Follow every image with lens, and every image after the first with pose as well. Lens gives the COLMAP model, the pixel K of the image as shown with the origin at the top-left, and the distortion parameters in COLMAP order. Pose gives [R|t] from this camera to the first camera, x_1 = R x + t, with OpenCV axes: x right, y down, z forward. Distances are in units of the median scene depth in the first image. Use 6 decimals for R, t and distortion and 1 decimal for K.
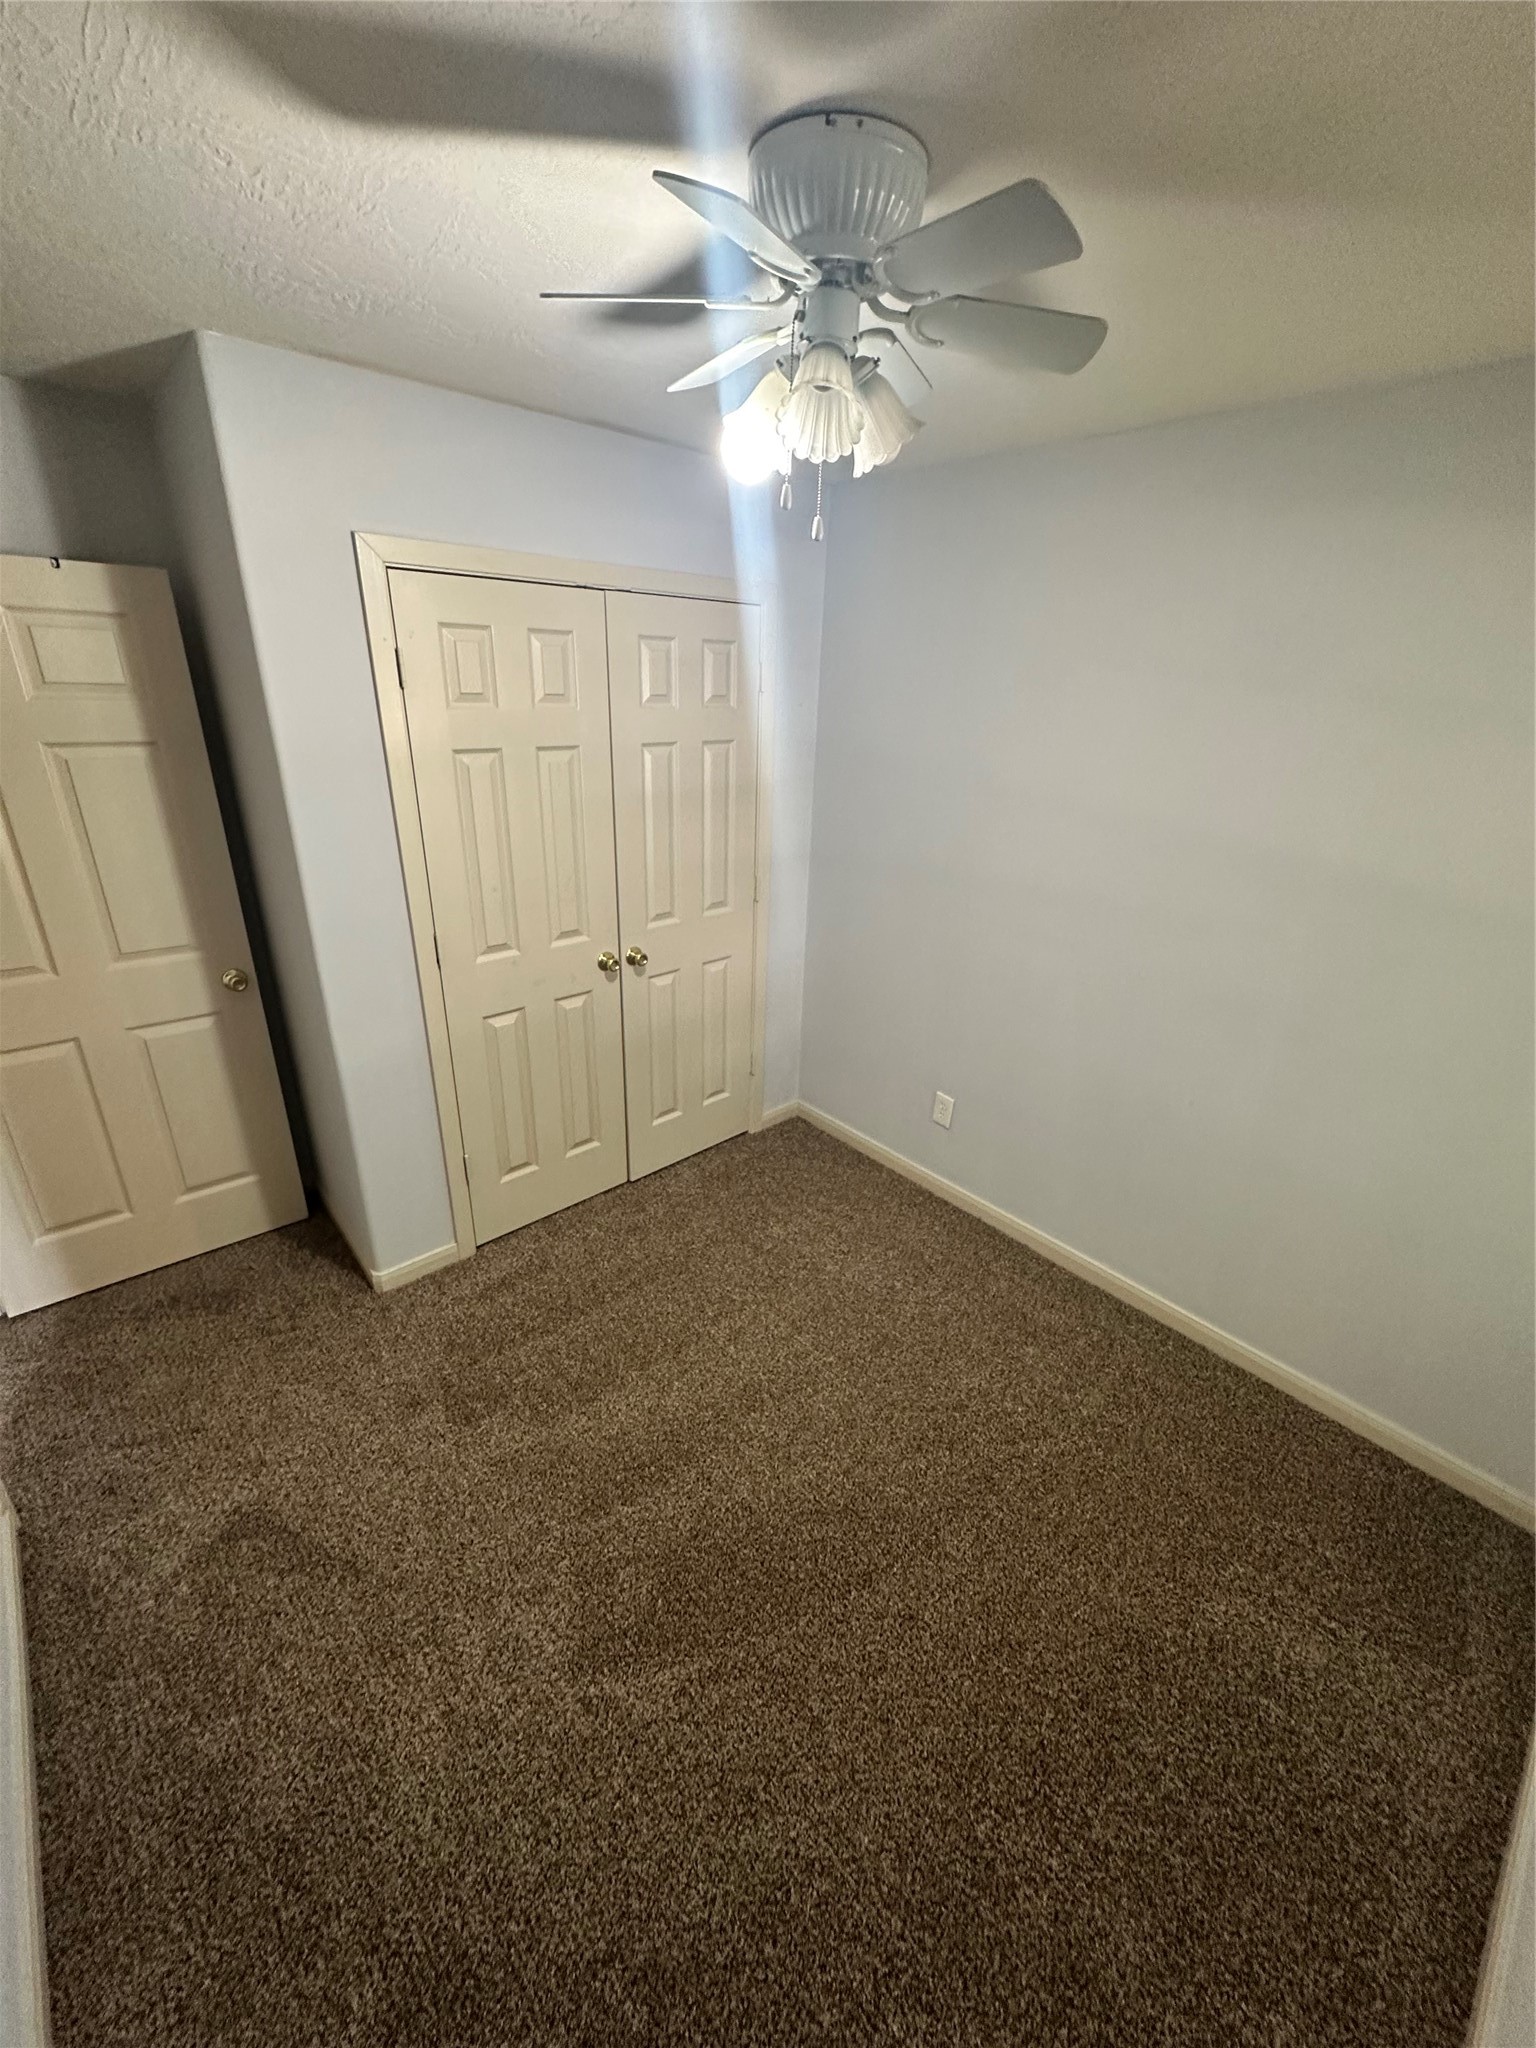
lens RADIAL K [[820.8, 0, 771.4], [0, 820.8, 1023.7], [0, 0, 1]] dist [-0.003920, -0.000452]
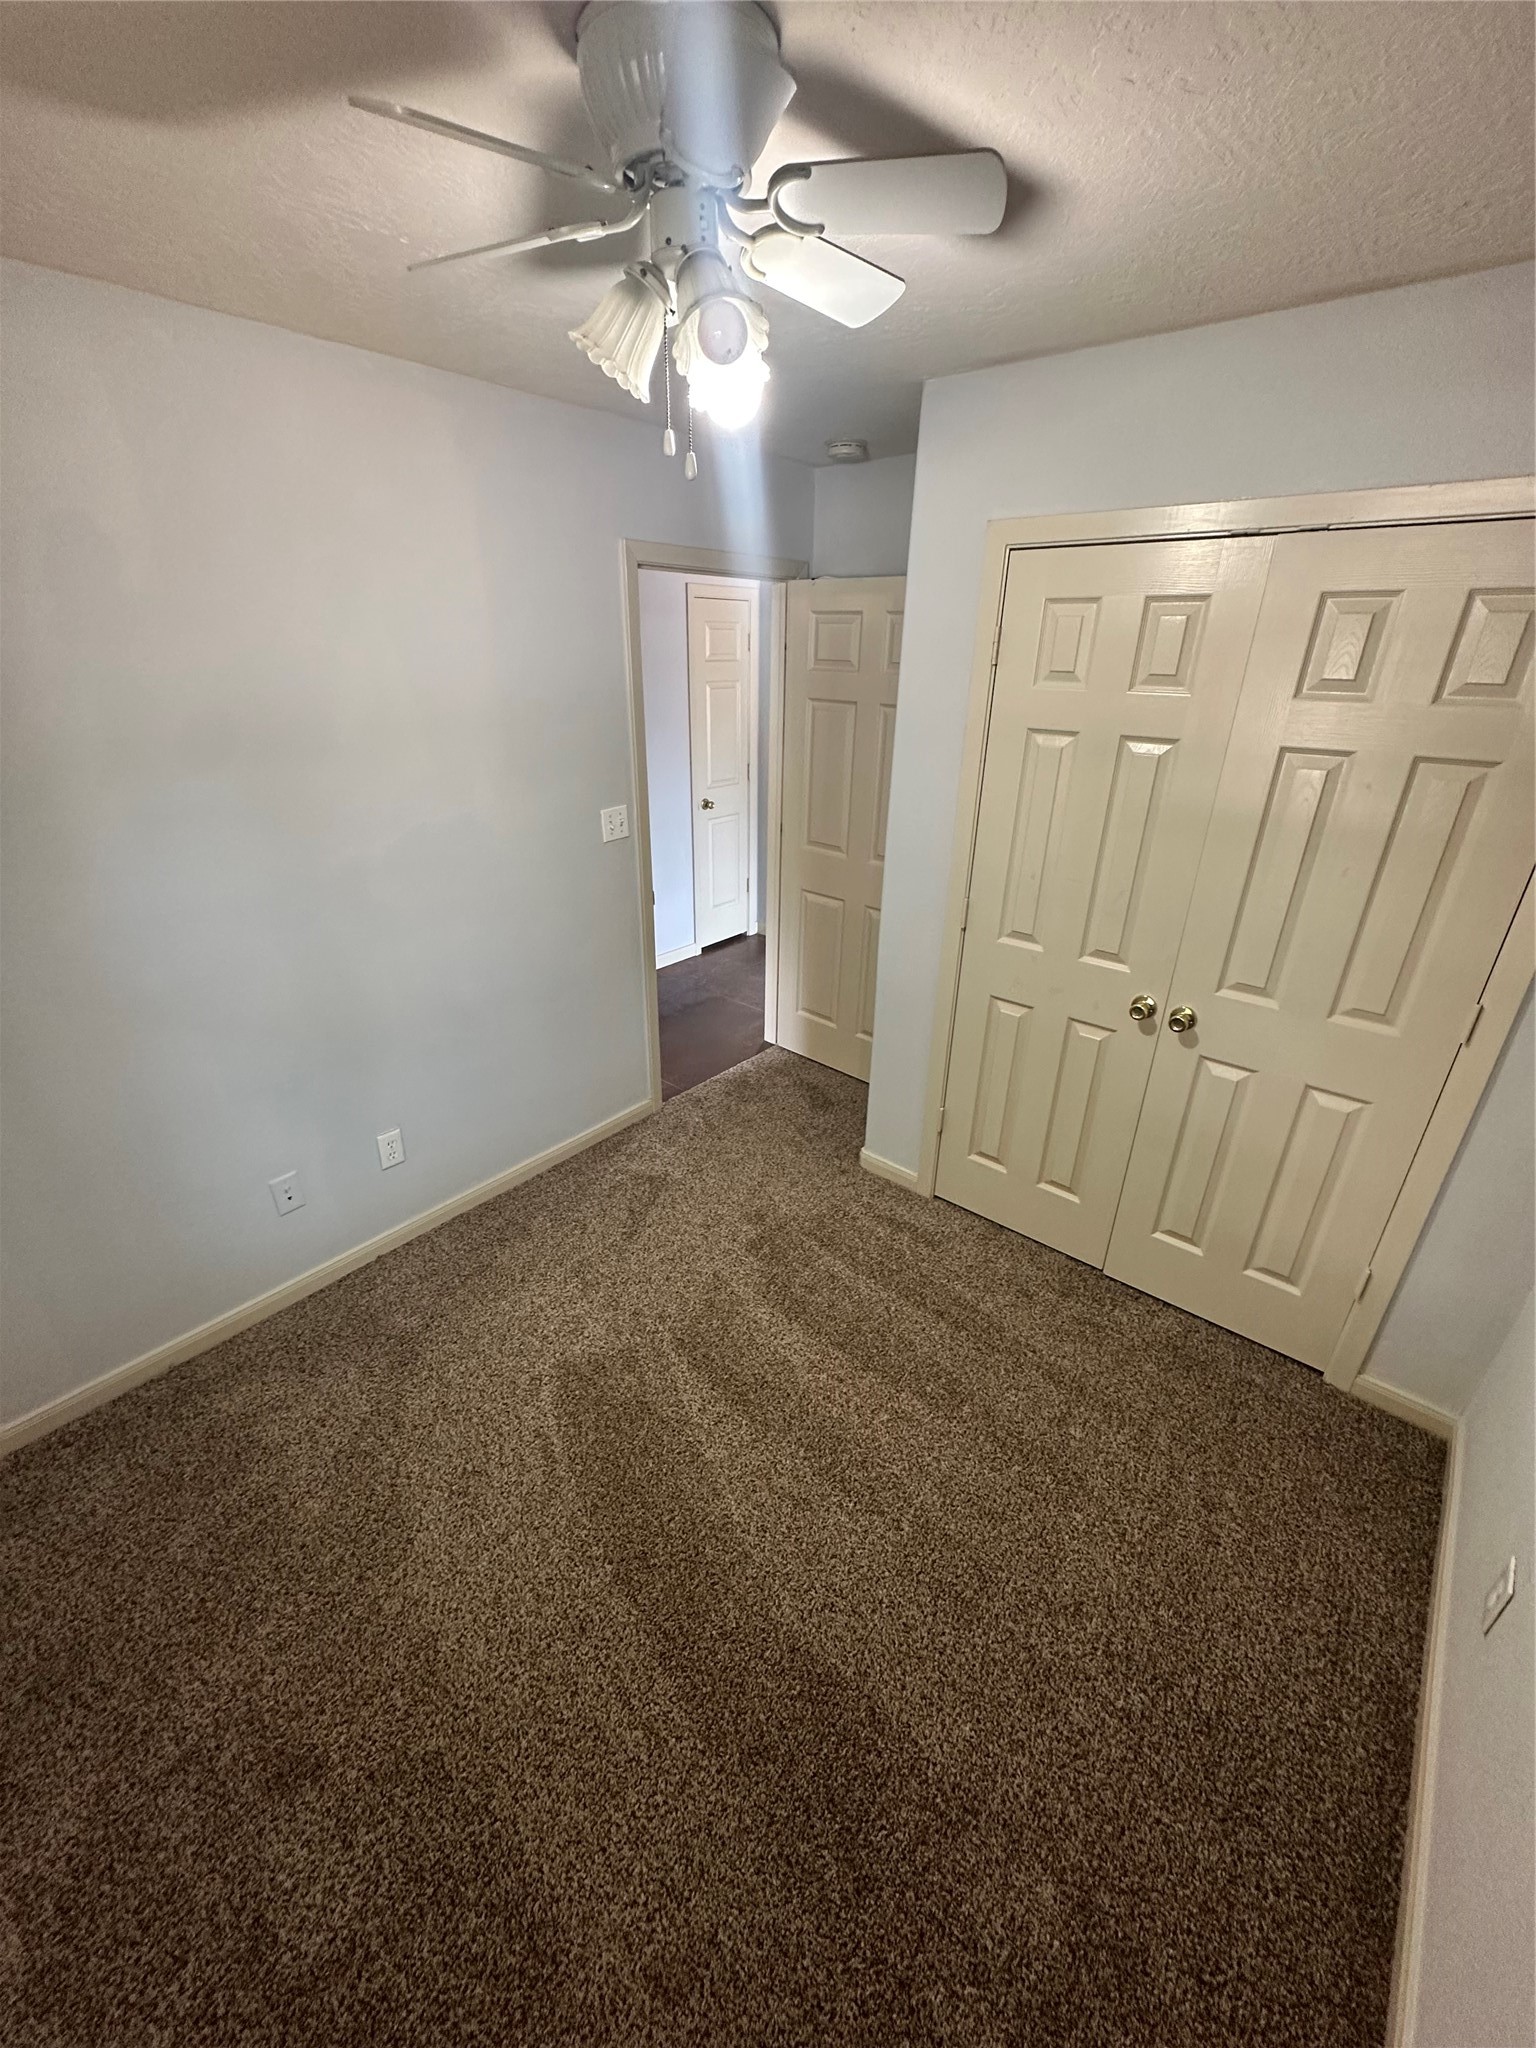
lens RADIAL K [[820.8, 0, 771.4], [0, 820.8, 1023.7], [0, 0, 1]] dist [-0.003920, -0.000452]
pose [[0.126502, 0.387786, -0.913027, 0.531365], [-0.394517, 0.864164, 0.312372, -0.180178], [0.910139, 0.320690, 0.262307, 0.482180]]
